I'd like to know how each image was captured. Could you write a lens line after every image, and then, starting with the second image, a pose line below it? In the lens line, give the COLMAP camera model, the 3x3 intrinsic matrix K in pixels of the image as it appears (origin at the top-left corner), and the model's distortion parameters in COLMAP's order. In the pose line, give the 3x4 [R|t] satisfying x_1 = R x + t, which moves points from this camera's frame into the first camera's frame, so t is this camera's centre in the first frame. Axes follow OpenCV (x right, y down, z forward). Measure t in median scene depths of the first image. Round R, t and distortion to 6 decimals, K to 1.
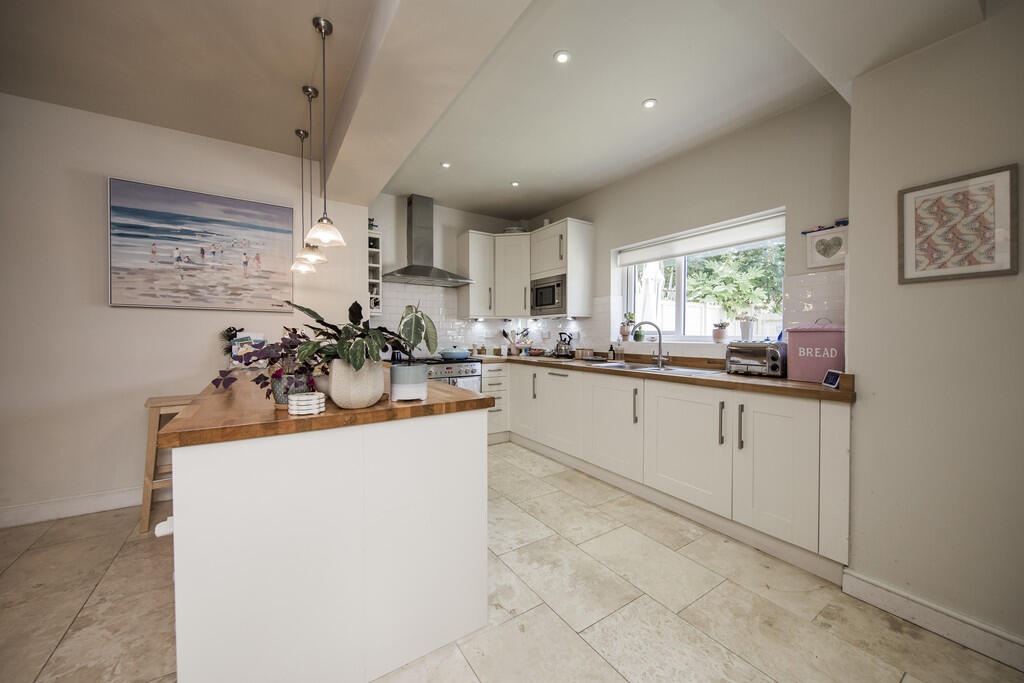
lens RADIAL K [[375.6, 0, 517.5], [0, 375.6, 337.2], [0, 0, 1]] dist [-0.001448, -0.000111]
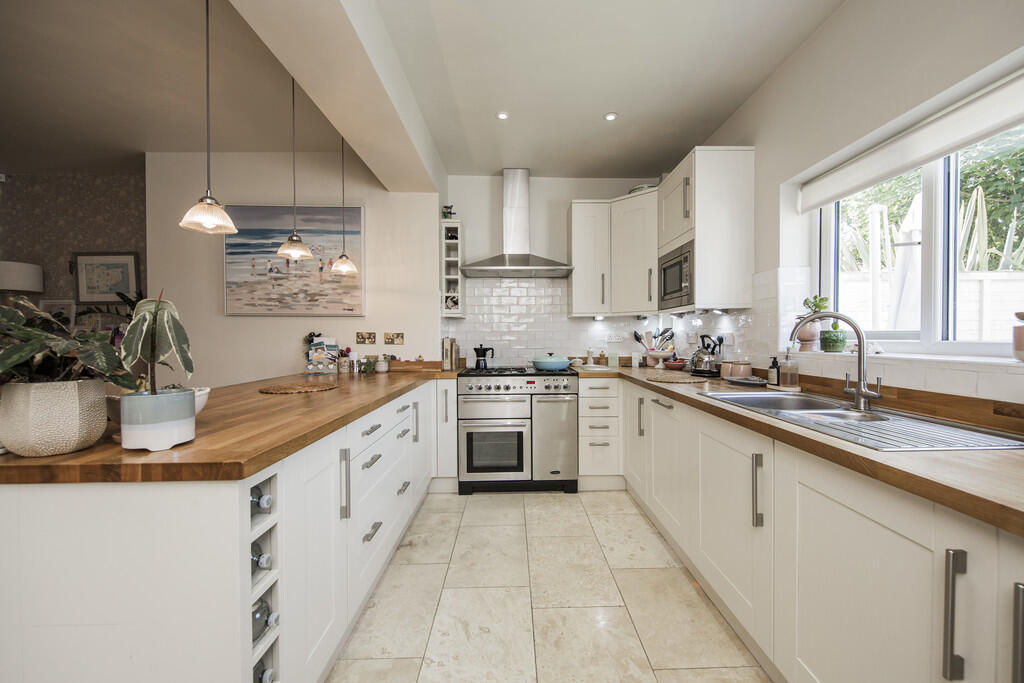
lens RADIAL K [[404.1, 0, 512.2], [0, 404.1, 337.2], [0, 0, 1]] dist [0.009536, -0.000286]
pose [[0.846007, -0.003803, -0.533158, 0.241088], [0.001879, 0.999990, -0.004151, -0.006692], [0.533168, 0.002510, 0.846005, 0.294154]]
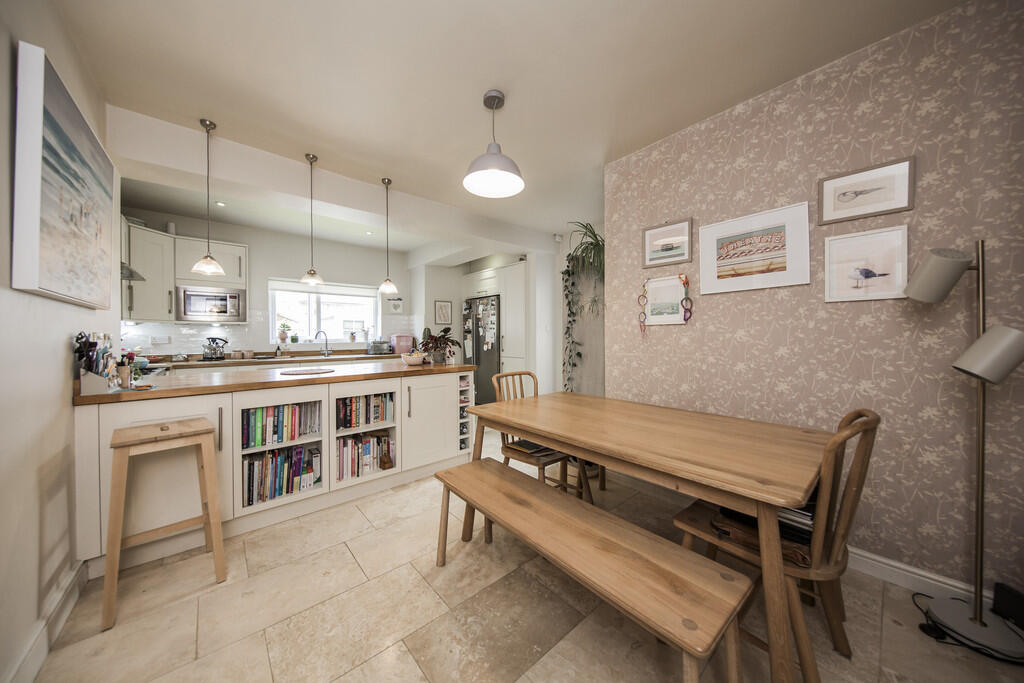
lens RADIAL K [[336.9, 0, 514.8], [0, 336.9, 337.6], [0, 0, 1]] dist [0.001063, -0.000067]
pose [[-0.123691, -0.003520, 0.992314, -1.133324], [0.016141, 0.999854, 0.005559, -0.003529], [-0.992189, 0.016705, -0.123616, 0.261395]]
